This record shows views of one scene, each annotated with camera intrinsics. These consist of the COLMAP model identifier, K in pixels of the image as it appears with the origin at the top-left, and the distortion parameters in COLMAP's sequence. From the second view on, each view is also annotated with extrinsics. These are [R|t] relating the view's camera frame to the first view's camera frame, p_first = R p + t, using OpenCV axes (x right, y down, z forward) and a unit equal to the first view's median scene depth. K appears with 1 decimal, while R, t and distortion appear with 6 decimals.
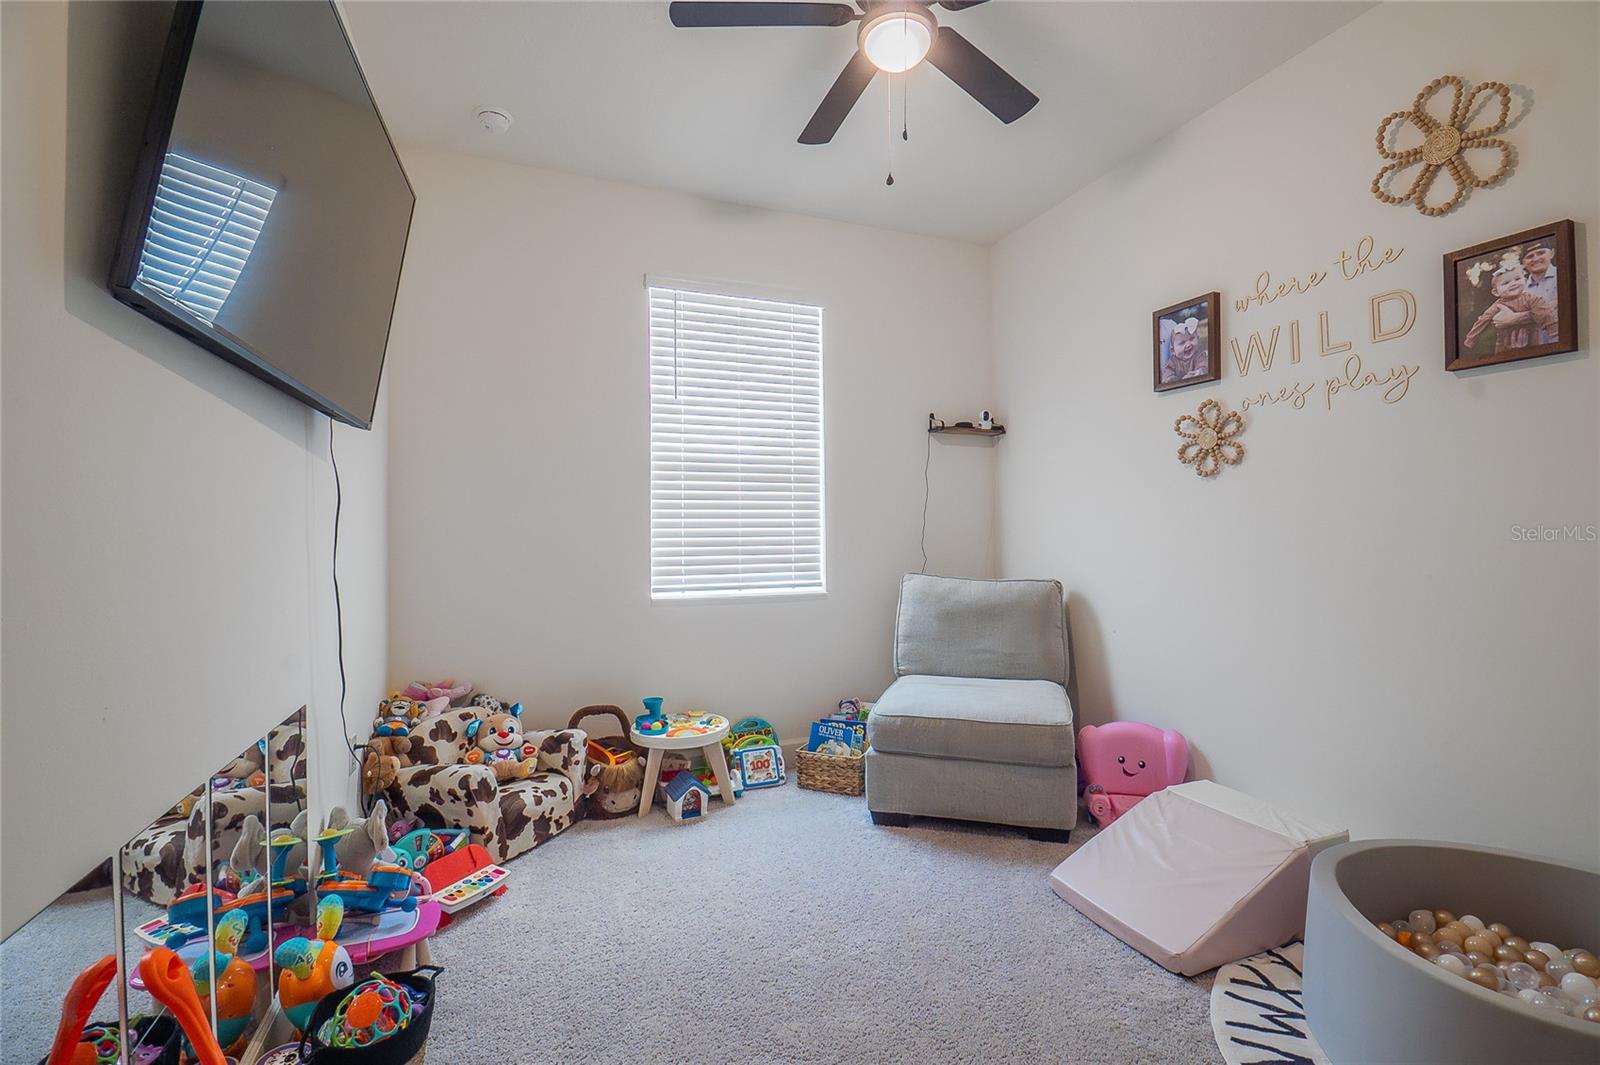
lens RADIAL K [[718.1, 0, 800.5], [0, 718.1, 530.8], [0, 0, 1]] dist [-0.009105, -0.005081]
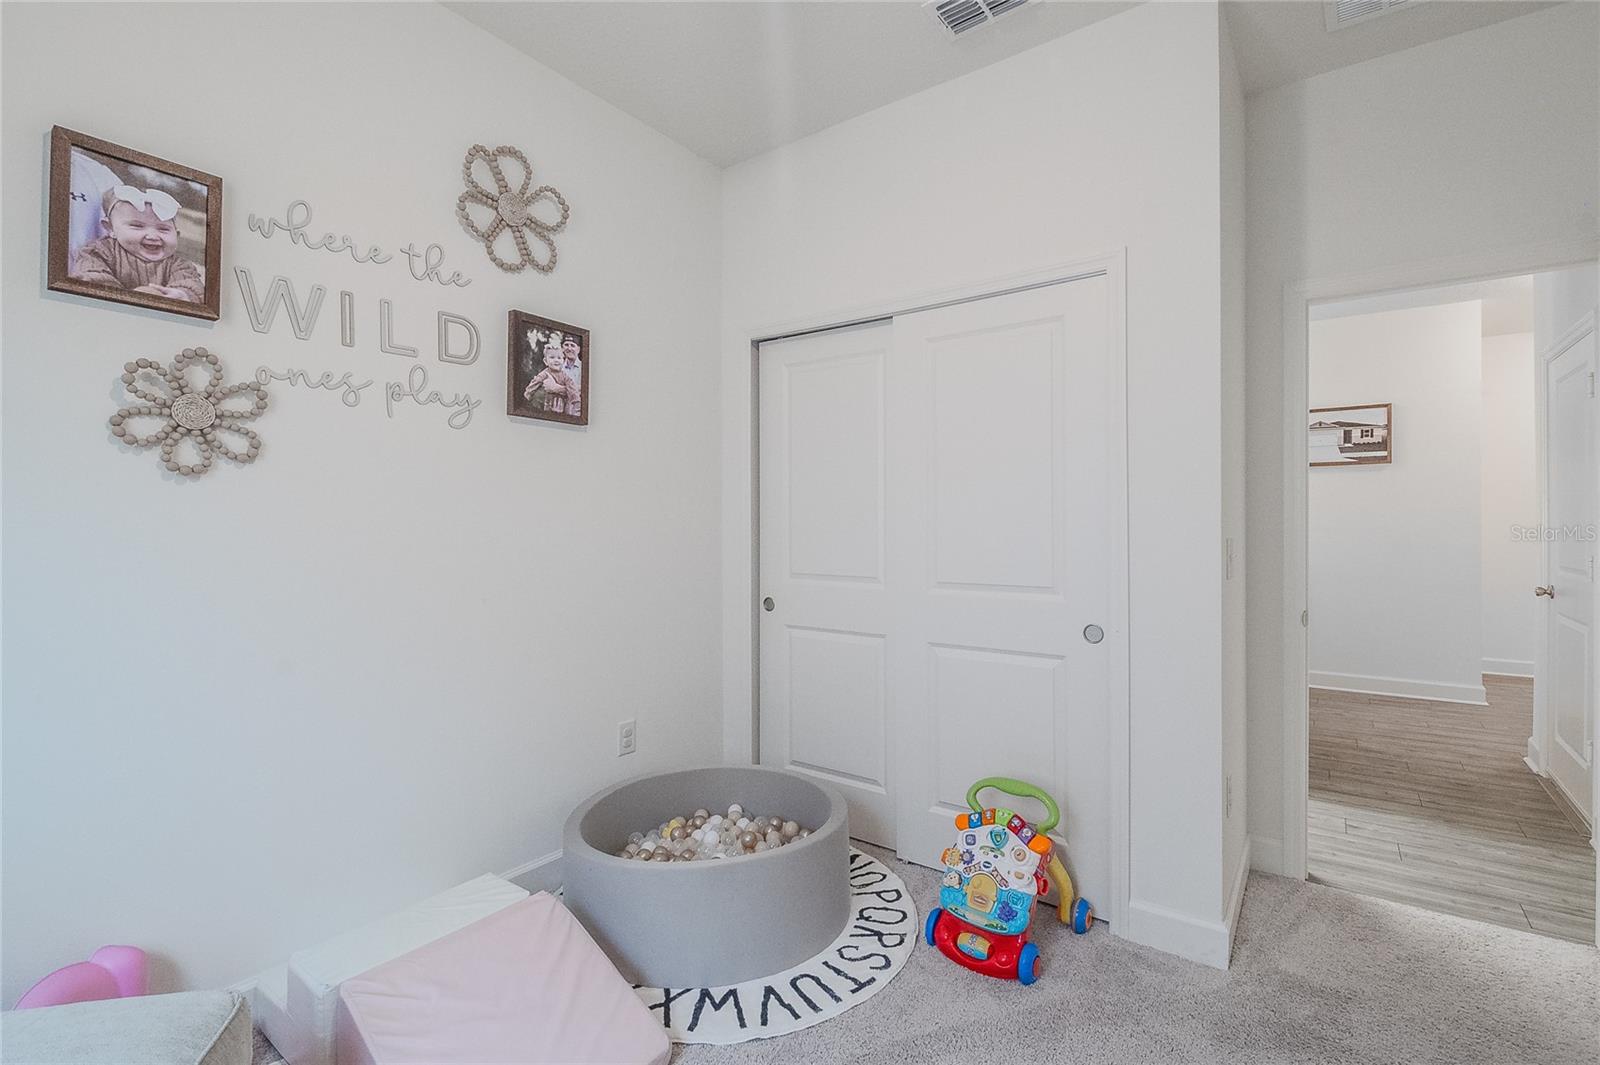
lens RADIAL K [[718.1, 0, 796.2], [0, 718.1, 535.0], [0, 0, 1]] dist [-0.009105, -0.005081]
pose [[-0.542985, -0.000532, 0.839742, -0.242001], [0.001810, 0.999997, 0.001804, -0.032309], [-0.839741, 0.002499, -0.542982, 1.087538]]
